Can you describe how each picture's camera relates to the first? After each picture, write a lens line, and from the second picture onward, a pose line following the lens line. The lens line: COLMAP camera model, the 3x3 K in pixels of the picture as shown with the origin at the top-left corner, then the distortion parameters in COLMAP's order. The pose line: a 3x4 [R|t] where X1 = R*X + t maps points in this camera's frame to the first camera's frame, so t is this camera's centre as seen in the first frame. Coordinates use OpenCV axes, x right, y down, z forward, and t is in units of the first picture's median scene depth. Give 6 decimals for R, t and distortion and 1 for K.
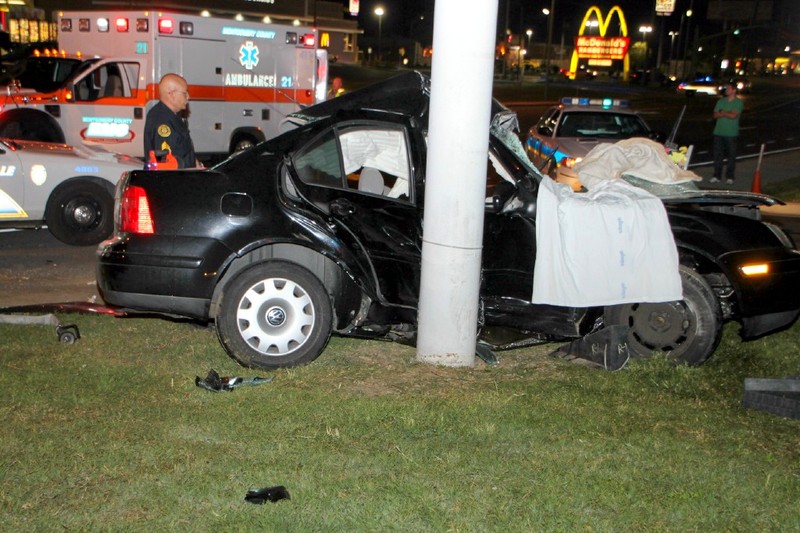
lens RADIAL K [[1192.5, 0, 400.0], [0, 1192.5, 266.5], [0, 0, 1]] dist [-0.003926, 0.964986]
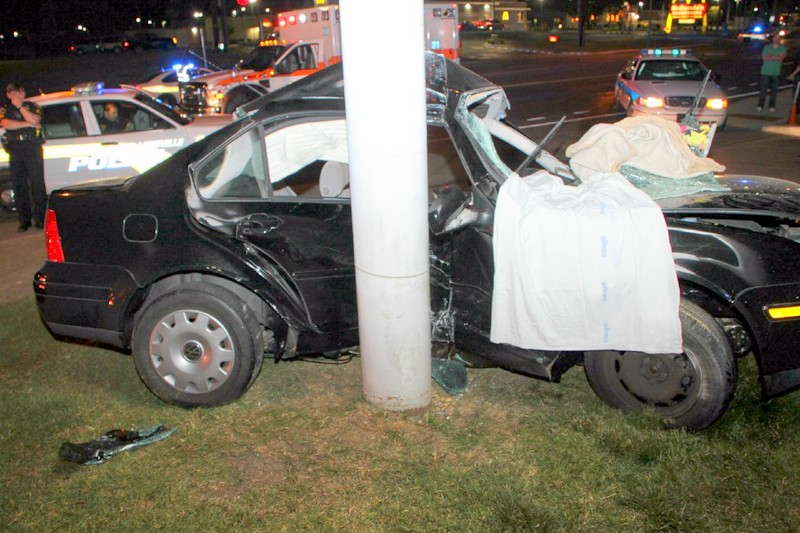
lens RADIAL K [[664.9, 0, 400.0], [0, 664.9, 266.5], [0, 0, 1]] dist [-0.168342, 0.121548]
pose [[0.967045, 0.011778, -0.254334, 0.148774], [0.033218, 0.984554, 0.171899, -0.086819], [0.252430, -0.174682, 0.951717, 0.519255]]
